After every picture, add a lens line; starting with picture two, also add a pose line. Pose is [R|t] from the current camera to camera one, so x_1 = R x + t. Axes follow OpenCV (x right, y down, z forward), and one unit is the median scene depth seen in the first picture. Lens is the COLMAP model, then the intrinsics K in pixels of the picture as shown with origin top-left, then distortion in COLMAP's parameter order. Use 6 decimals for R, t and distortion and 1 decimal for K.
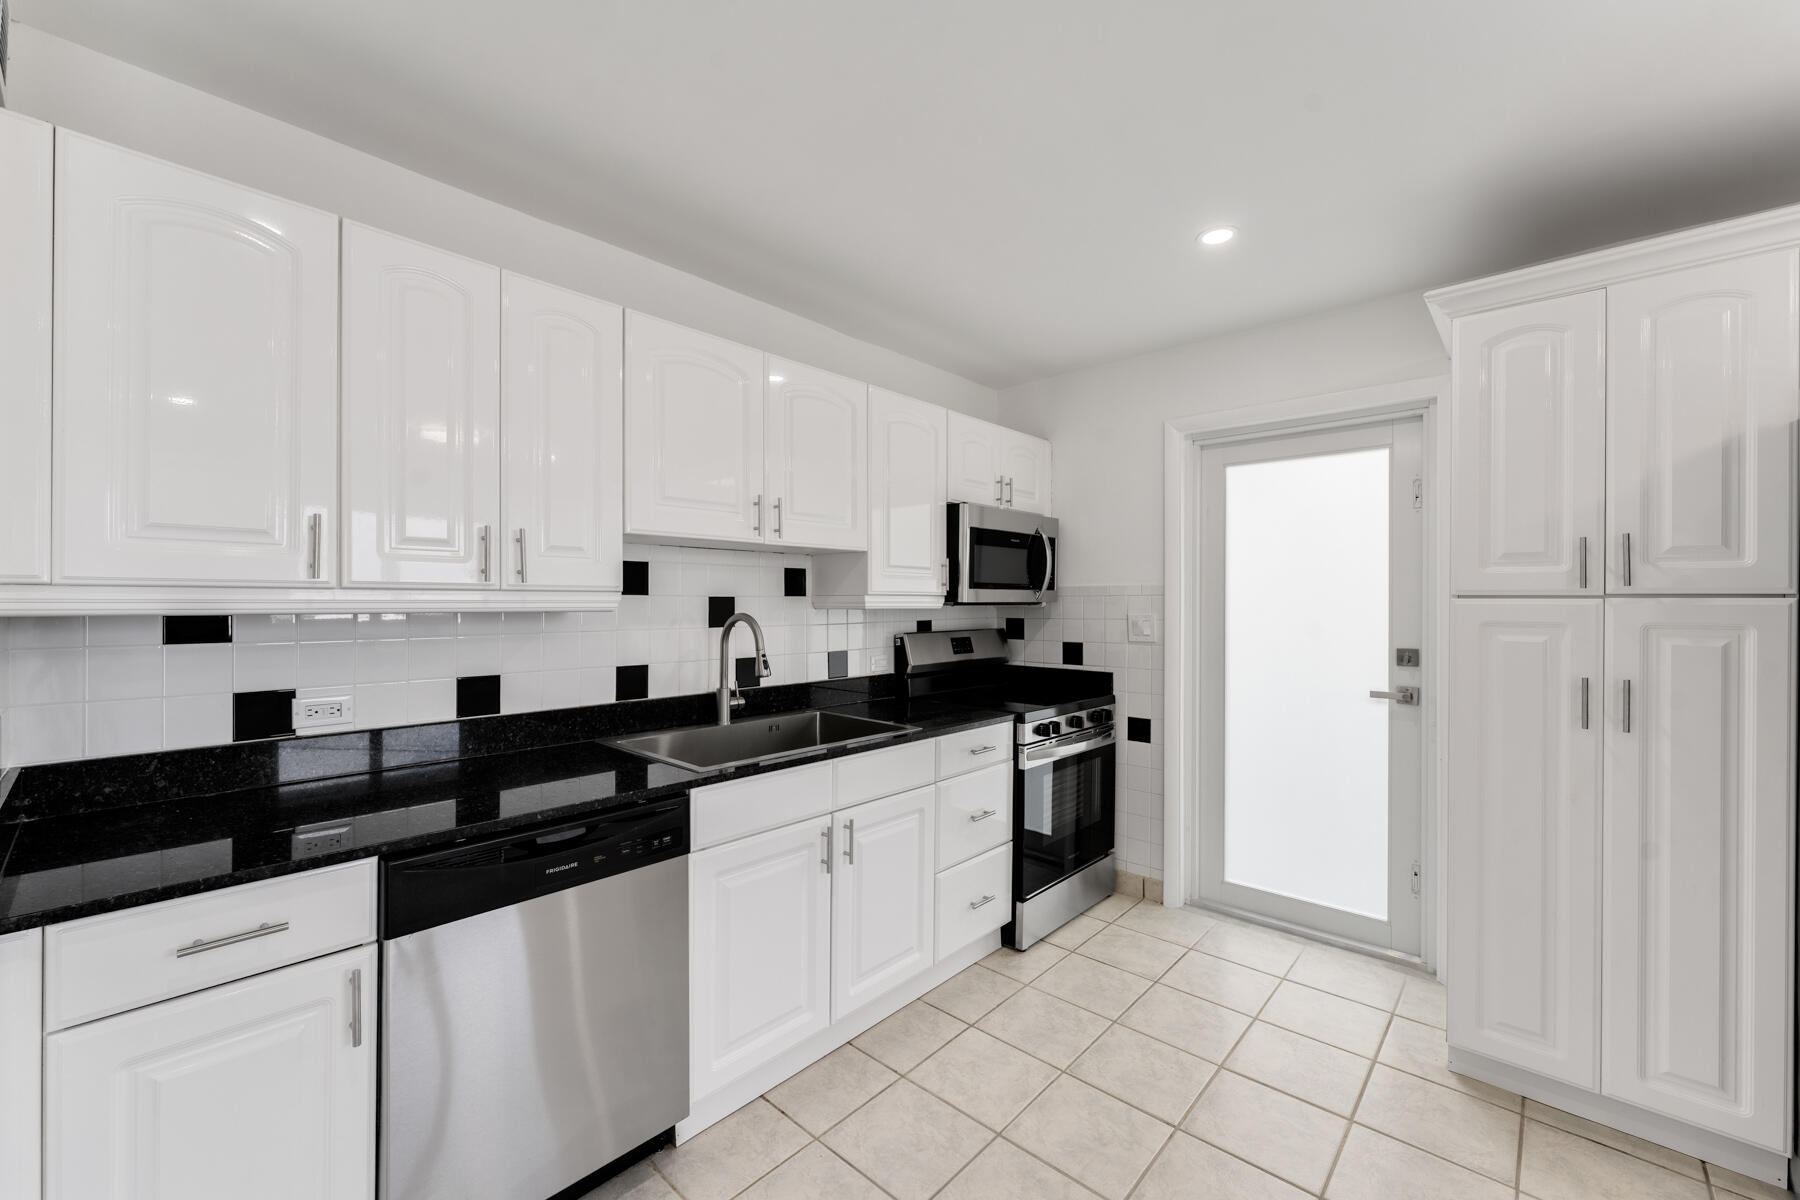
lens RADIAL K [[724.9, 0, 893.7], [0, 724.9, 603.3], [0, 0, 1]] dist [0.000398, 0.000132]
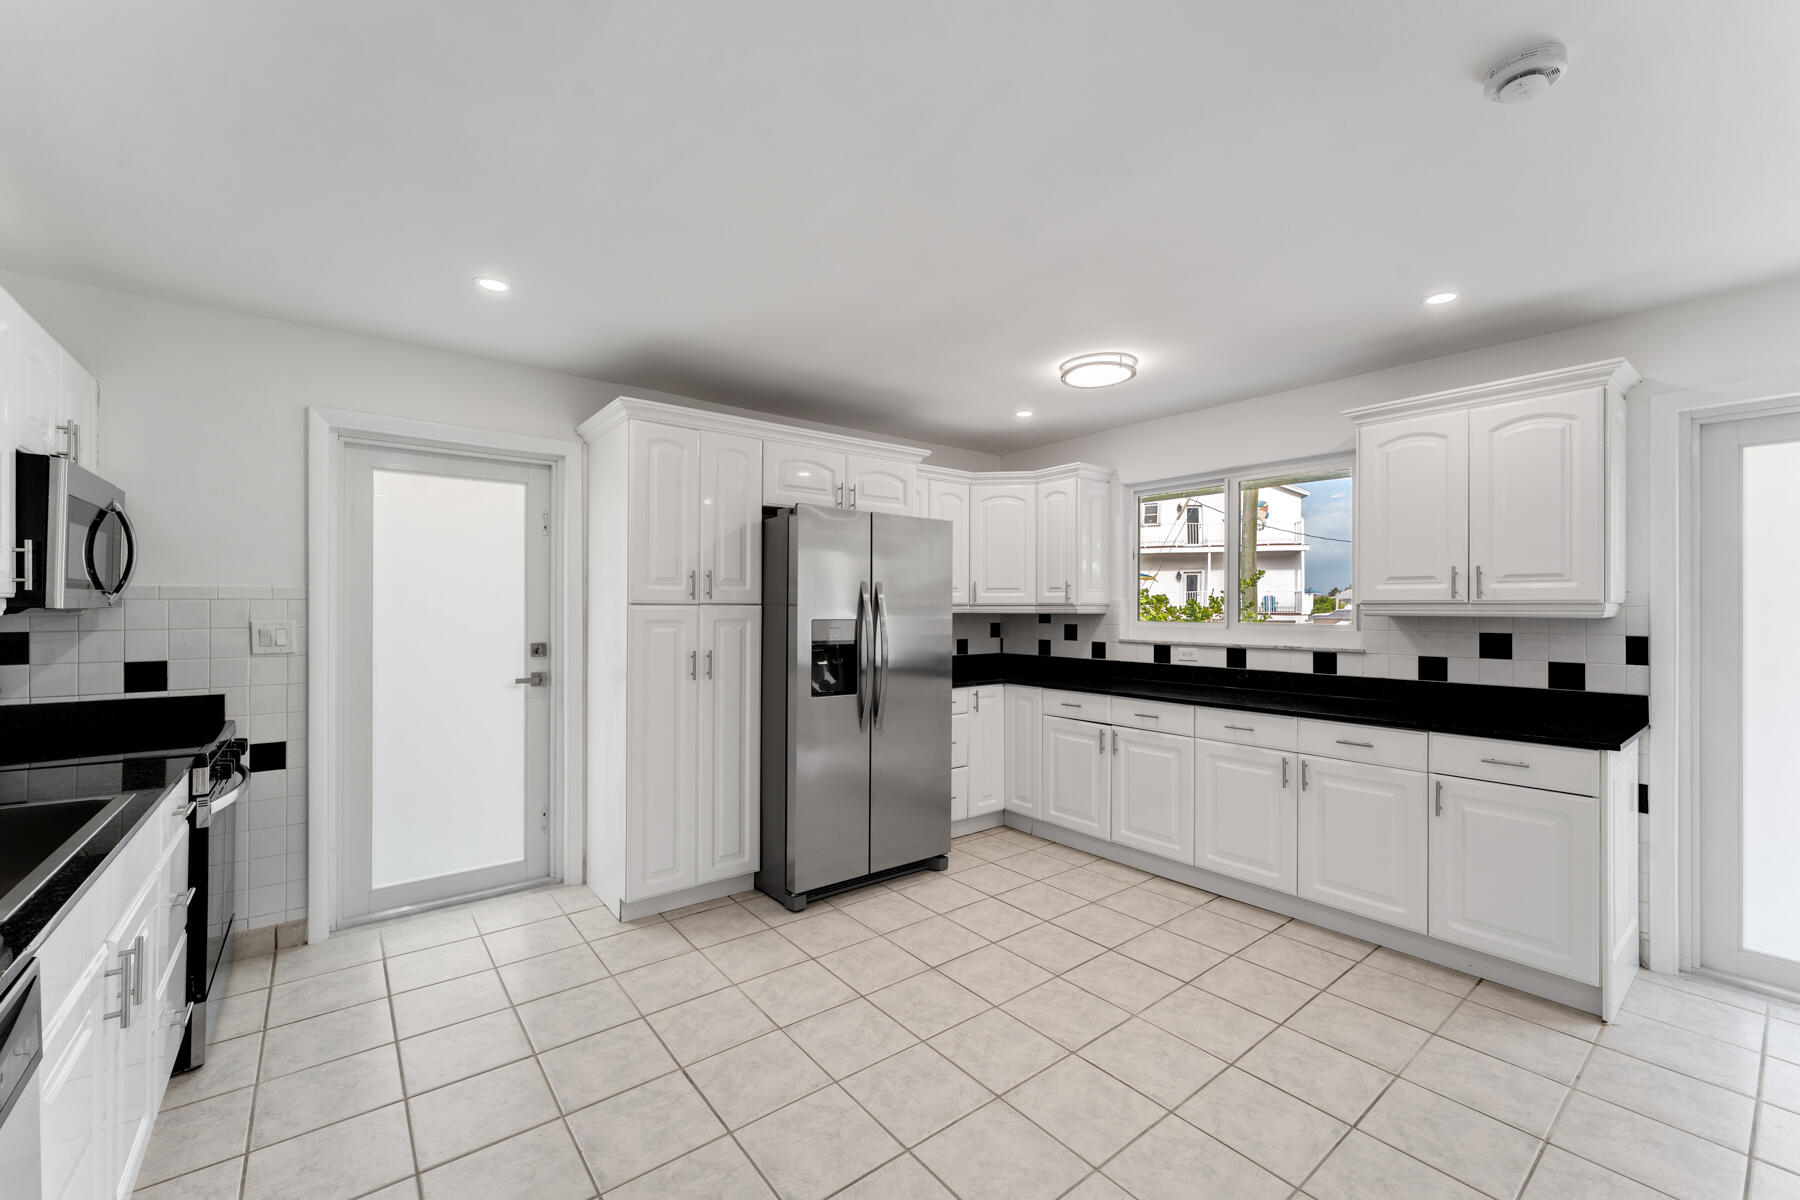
lens RADIAL K [[721.8, 0, 892.6], [0, 721.8, 604.1], [0, 0, 1]] dist [-0.000580, -0.000201]
pose [[0.164827, 0.001626, 0.986321, -0.449665], [-0.000075, 0.999999, -0.001636, -0.004632], [-0.986323, 0.000196, 0.164827, 0.157960]]
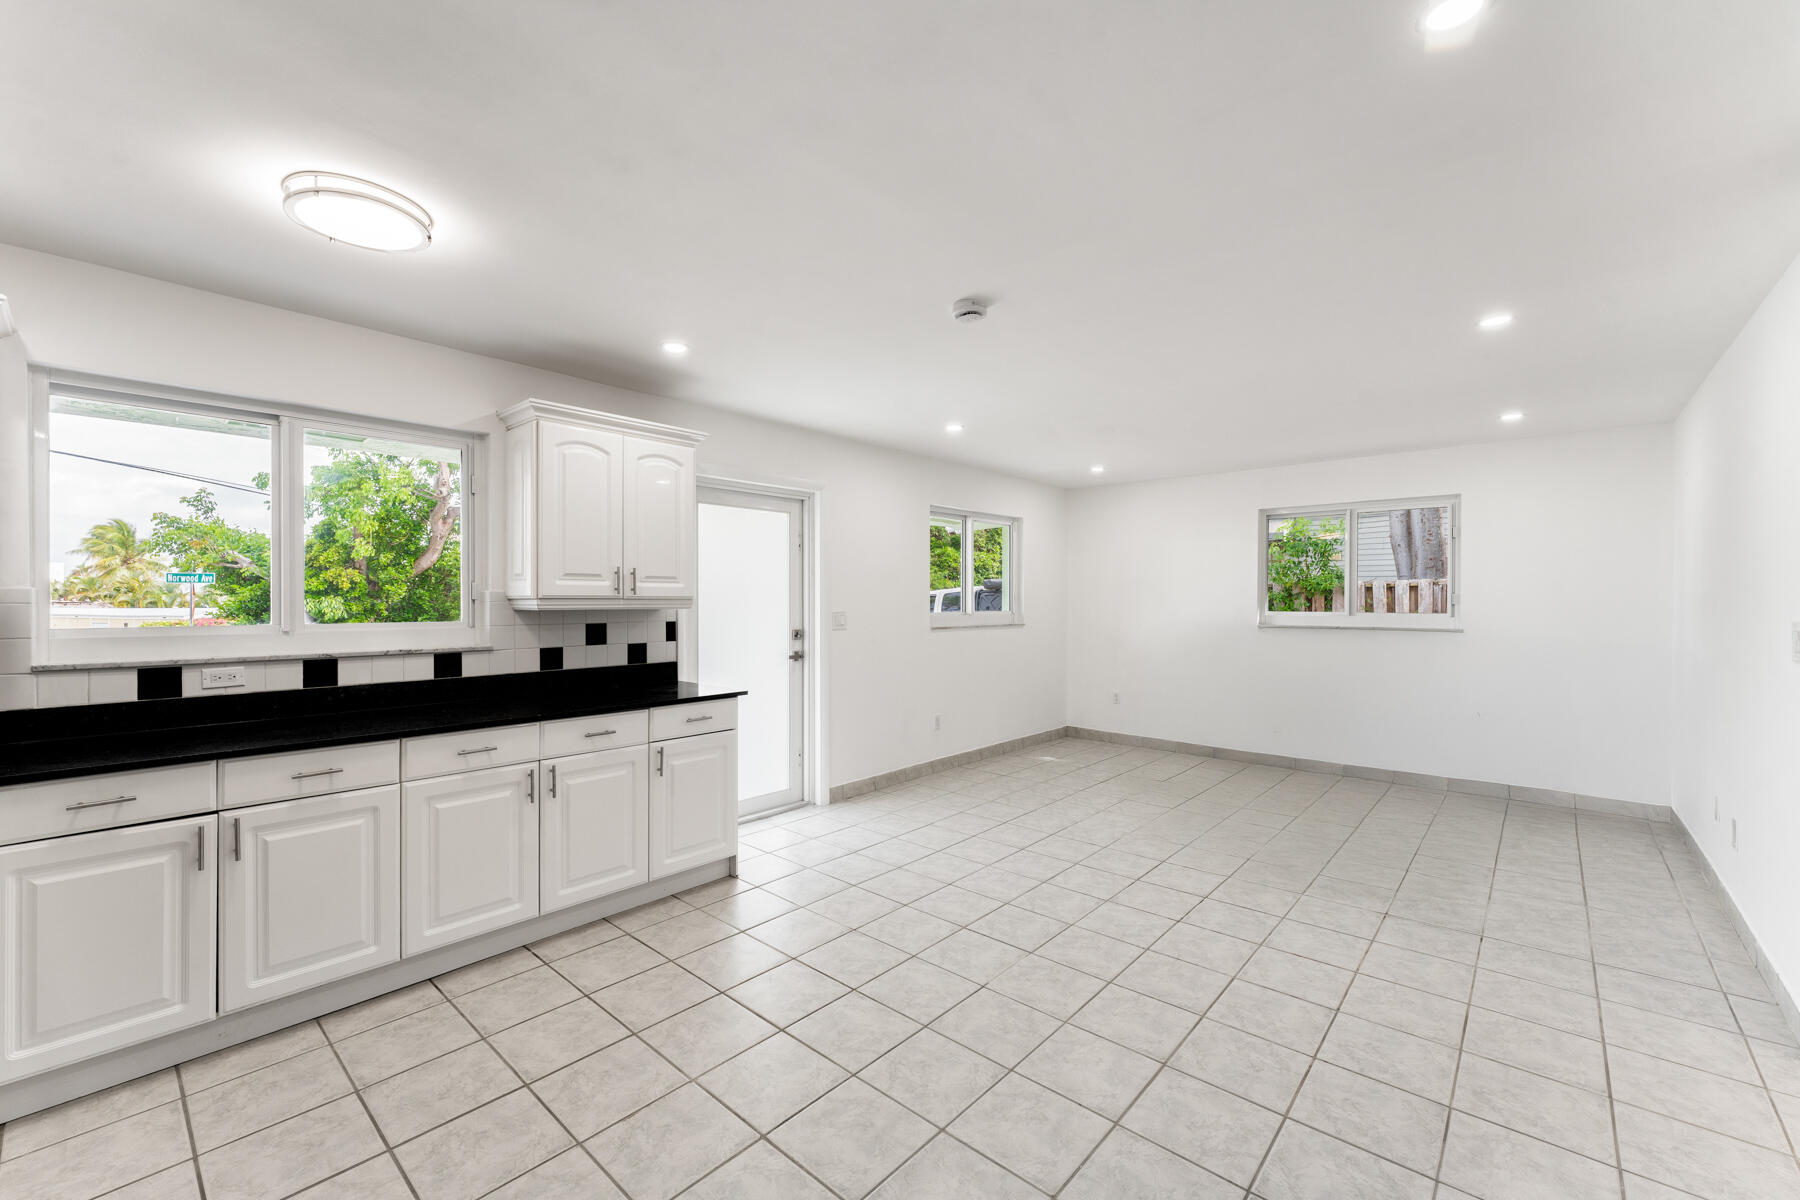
lens RADIAL K [[724.9, 0, 893.7], [0, 724.9, 603.3], [0, 0, 1]] dist [0.000398, 0.000132]
pose [[-0.999933, 0.000431, -0.011539, 0.256618], [0.000404, 0.999997, 0.002273, -0.001875], [0.011540, 0.002268, -0.999931, 0.757962]]
